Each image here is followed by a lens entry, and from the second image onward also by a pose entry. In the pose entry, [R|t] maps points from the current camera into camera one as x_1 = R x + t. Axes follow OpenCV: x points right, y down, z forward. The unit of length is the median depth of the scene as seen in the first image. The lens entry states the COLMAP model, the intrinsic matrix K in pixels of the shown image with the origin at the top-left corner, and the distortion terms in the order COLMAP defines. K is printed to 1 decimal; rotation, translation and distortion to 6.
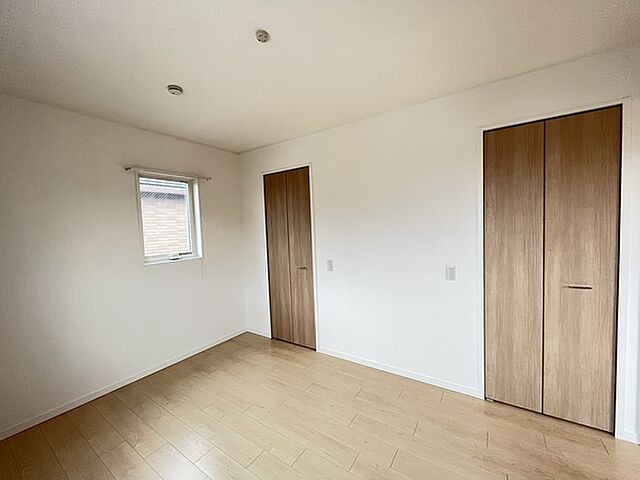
lens RADIAL K [[258.7, 0, 322.7], [0, 258.7, 242.7], [0, 0, 1]] dist [-0.004347, 0.000804]
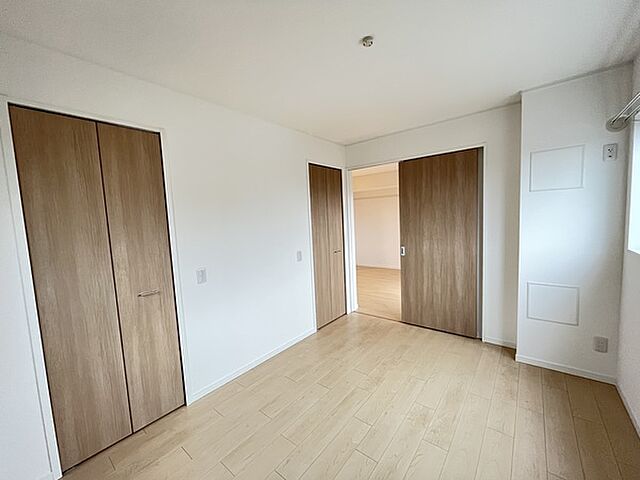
lens RADIAL K [[258.7, 0, 322.4], [0, 258.7, 238.4], [0, 0, 1]] dist [-0.004347, 0.000804]
pose [[0.093656, -0.061033, 0.993732, -0.643997], [0.082762, 0.995142, 0.053320, -0.032258], [-0.992159, 0.077249, 0.098252, 0.530163]]
